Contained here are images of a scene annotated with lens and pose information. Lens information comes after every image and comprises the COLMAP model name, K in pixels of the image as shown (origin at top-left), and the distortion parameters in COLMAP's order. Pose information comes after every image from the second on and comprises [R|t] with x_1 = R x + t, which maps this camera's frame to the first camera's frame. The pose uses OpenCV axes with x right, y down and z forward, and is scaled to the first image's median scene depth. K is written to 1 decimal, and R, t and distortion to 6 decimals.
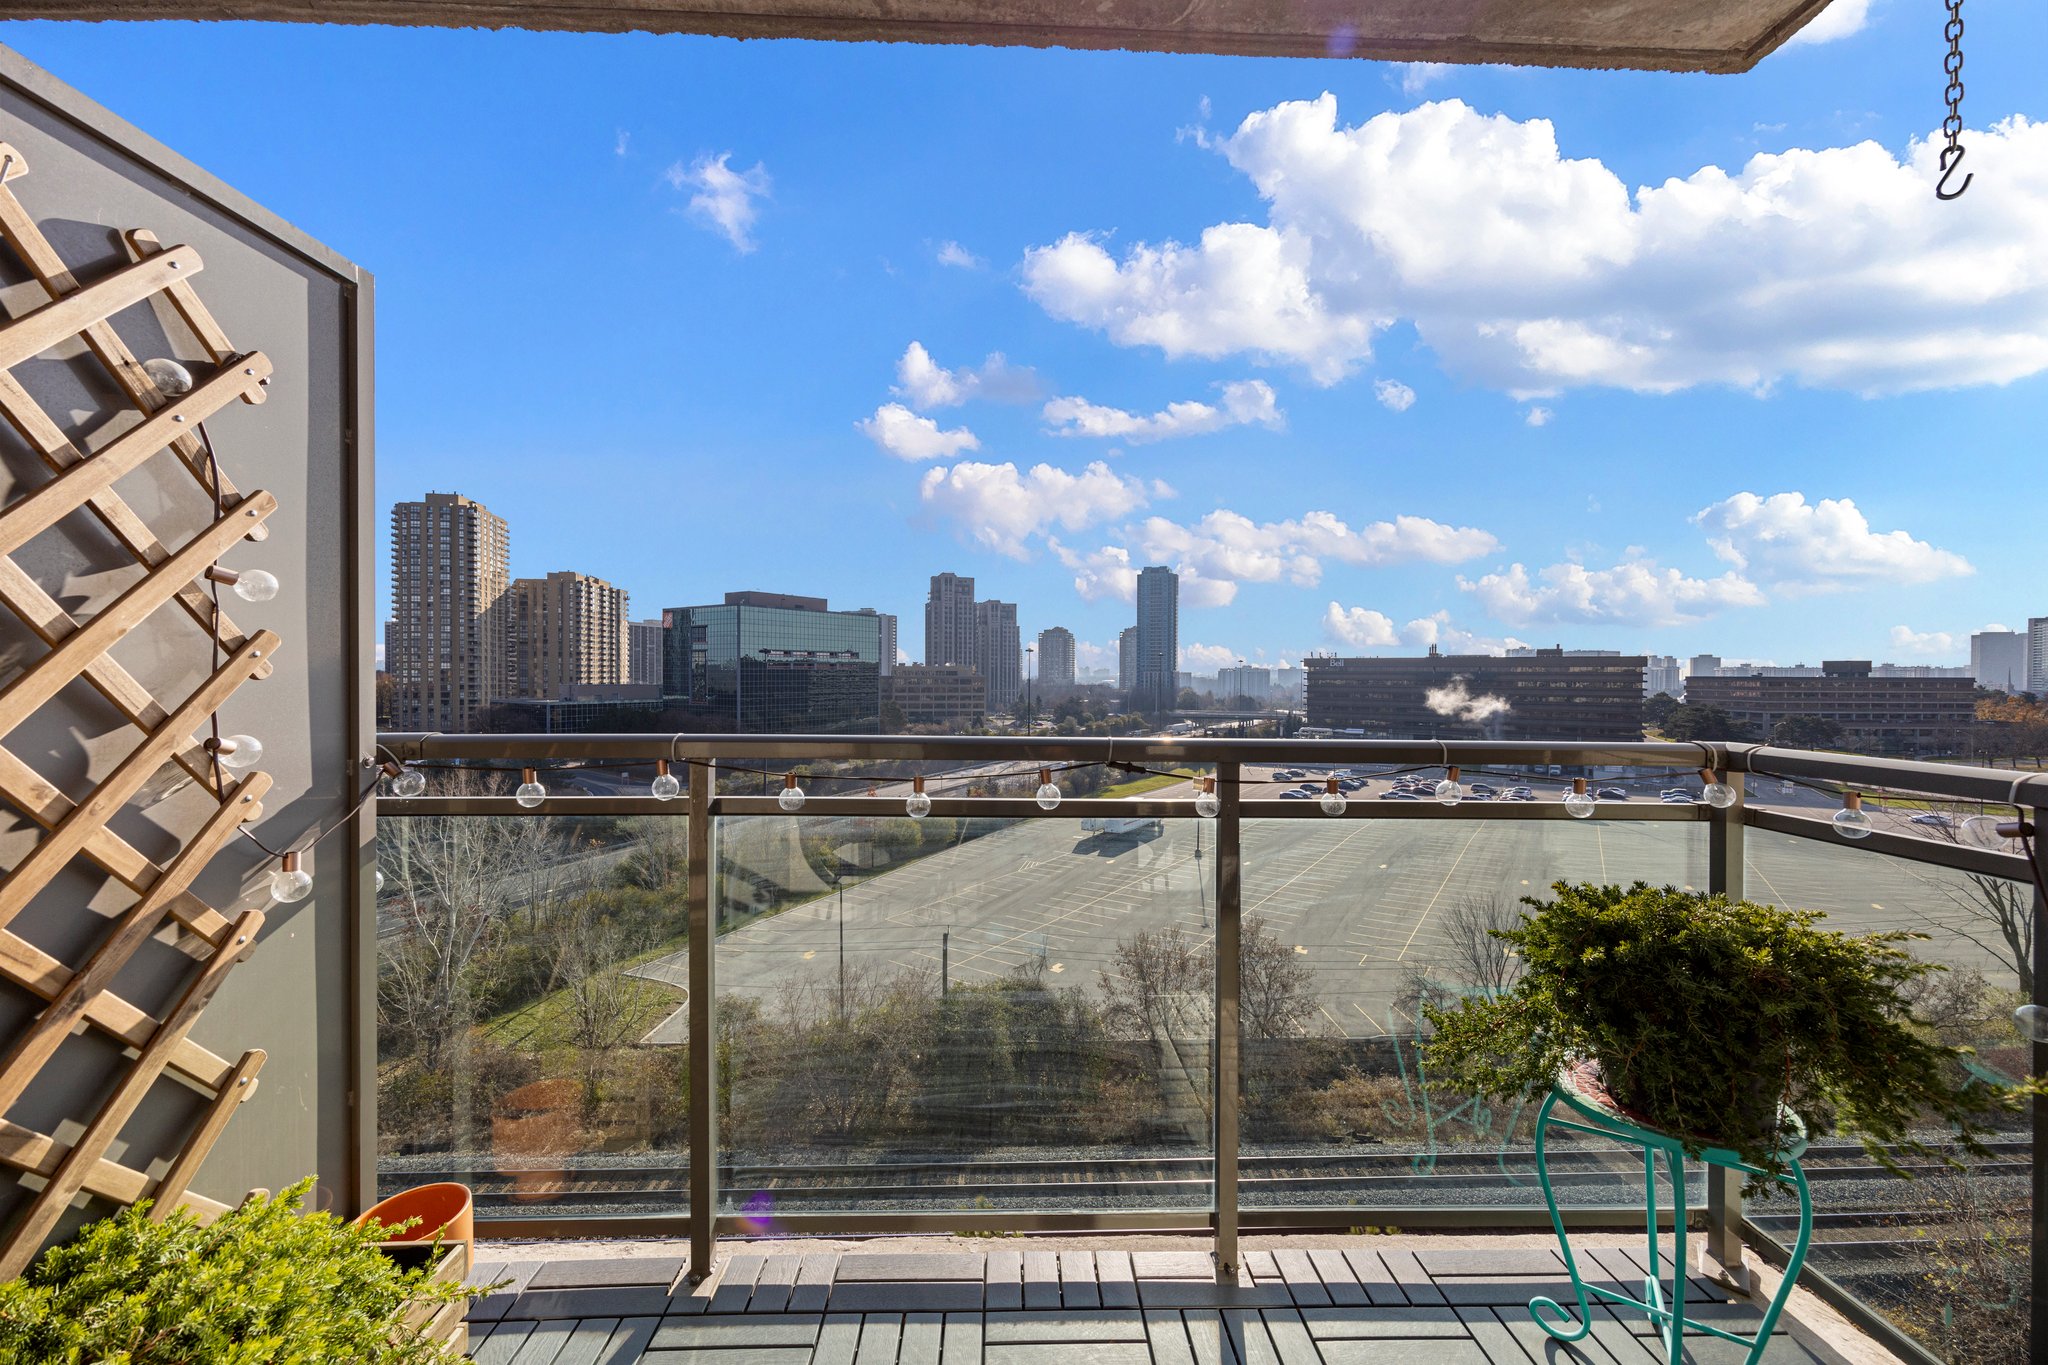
lens RADIAL K [[788.1, 0, 1025.6], [0, 788.1, 681.1], [0, 0, 1]] dist [-0.003341, 0.000933]
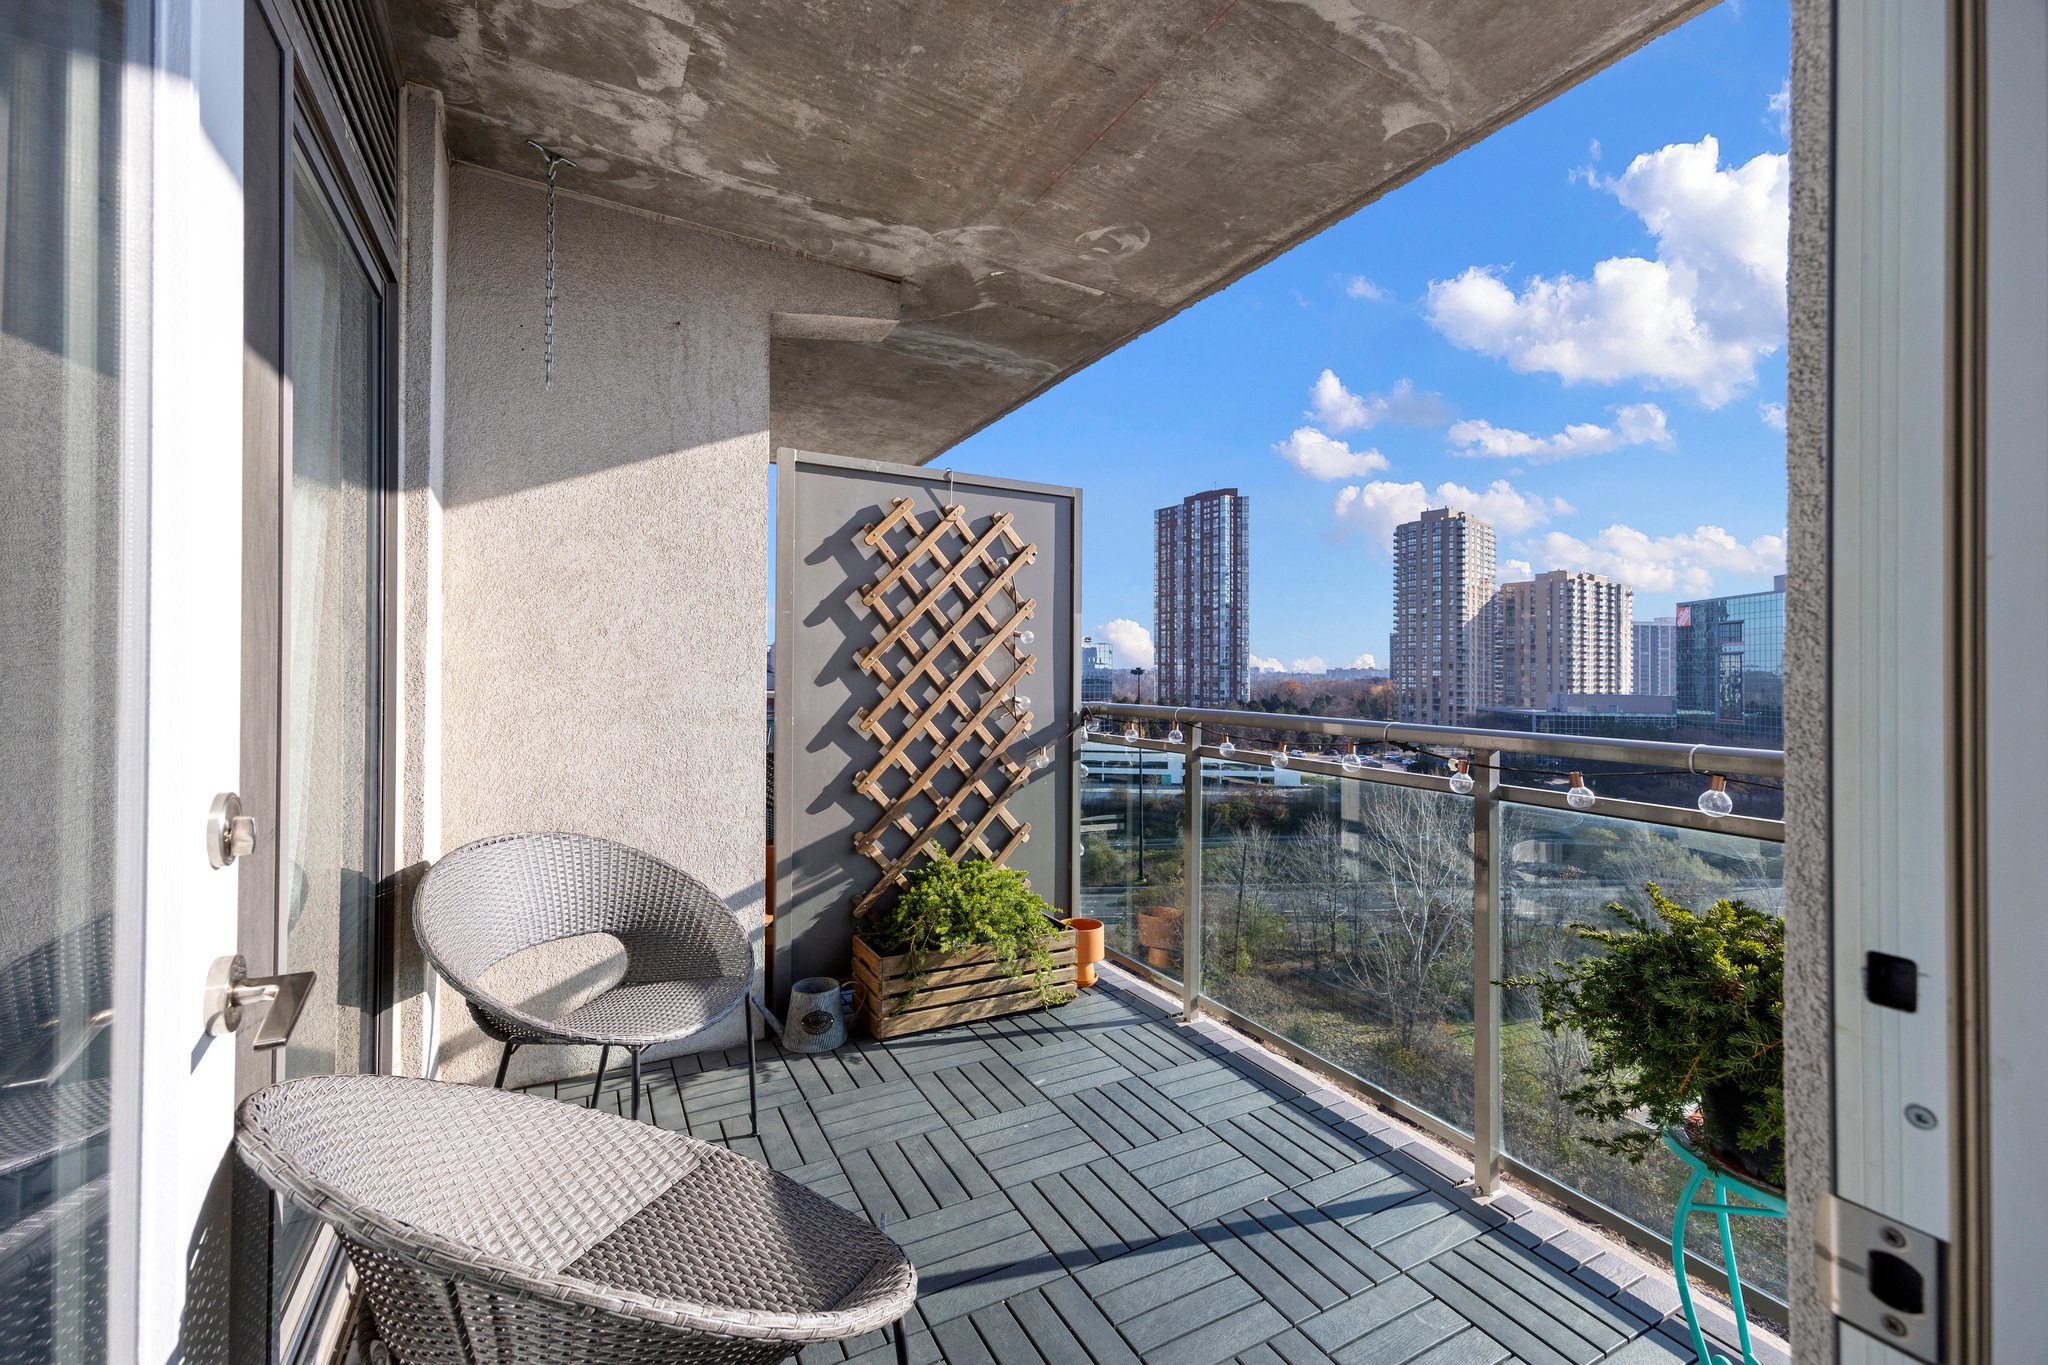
lens RADIAL K [[813.8, 0, 1006.0], [0, 813.8, 677.0], [0, 0, 1]] dist [-0.010285, 0.000013]
pose [[0.430943, 0.002017, -0.902377, 1.367576], [-0.015017, 0.999875, -0.004936, 0.020522], [0.902254, 0.015678, 0.430919, -0.187631]]
